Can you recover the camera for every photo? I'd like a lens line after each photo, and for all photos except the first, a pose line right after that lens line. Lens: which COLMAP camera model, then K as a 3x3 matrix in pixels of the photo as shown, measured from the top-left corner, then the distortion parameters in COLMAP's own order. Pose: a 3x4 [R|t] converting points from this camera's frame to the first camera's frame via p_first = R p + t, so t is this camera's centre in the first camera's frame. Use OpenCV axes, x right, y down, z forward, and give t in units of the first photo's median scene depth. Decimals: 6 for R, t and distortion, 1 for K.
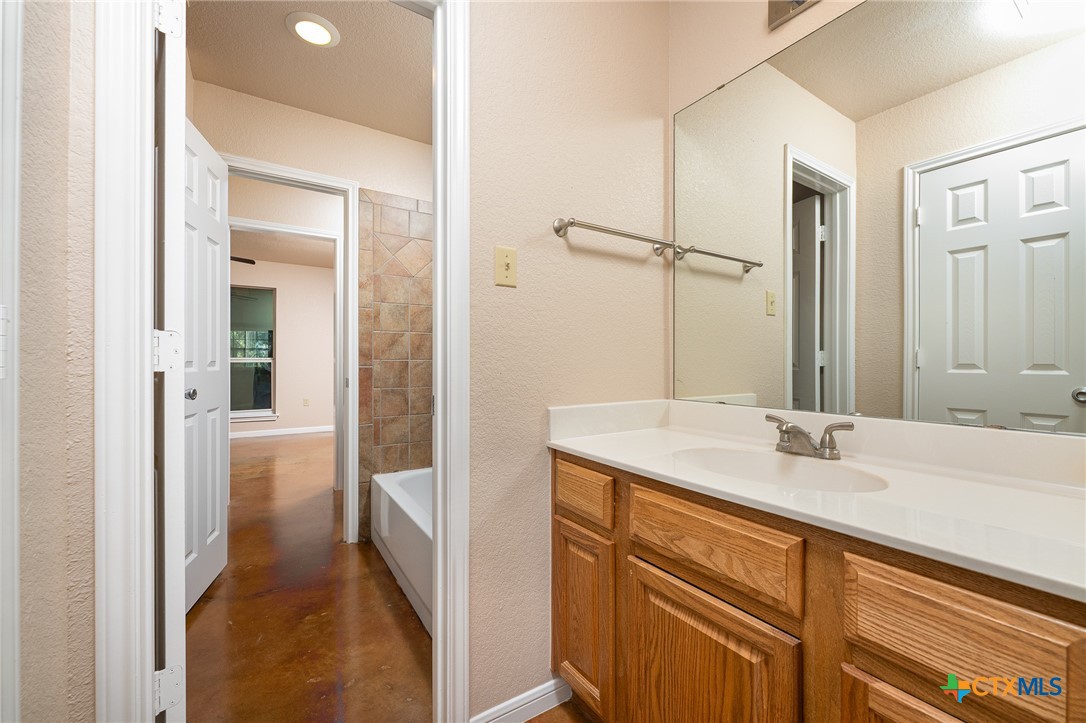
lens RADIAL K [[437.4, 0, 537.4], [0, 437.4, 362.1], [0, 0, 1]] dist [0.003833, -0.000023]
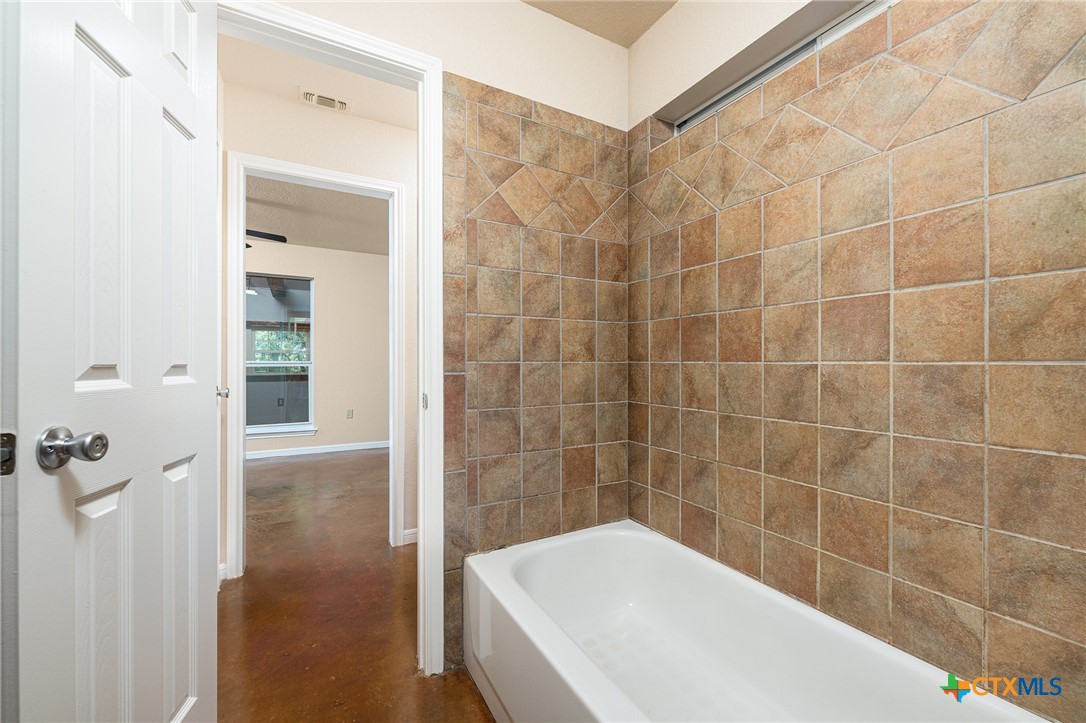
lens RADIAL K [[437.4, 0, 549.9], [0, 437.4, 364.4], [0, 0, 1]] dist [0.003833, -0.000023]
pose [[0.998880, -0.002960, -0.047213, -0.233688], [0.002851, 0.999993, -0.002365, 0.000198], [0.047219, 0.002227, 0.998882, 0.411359]]
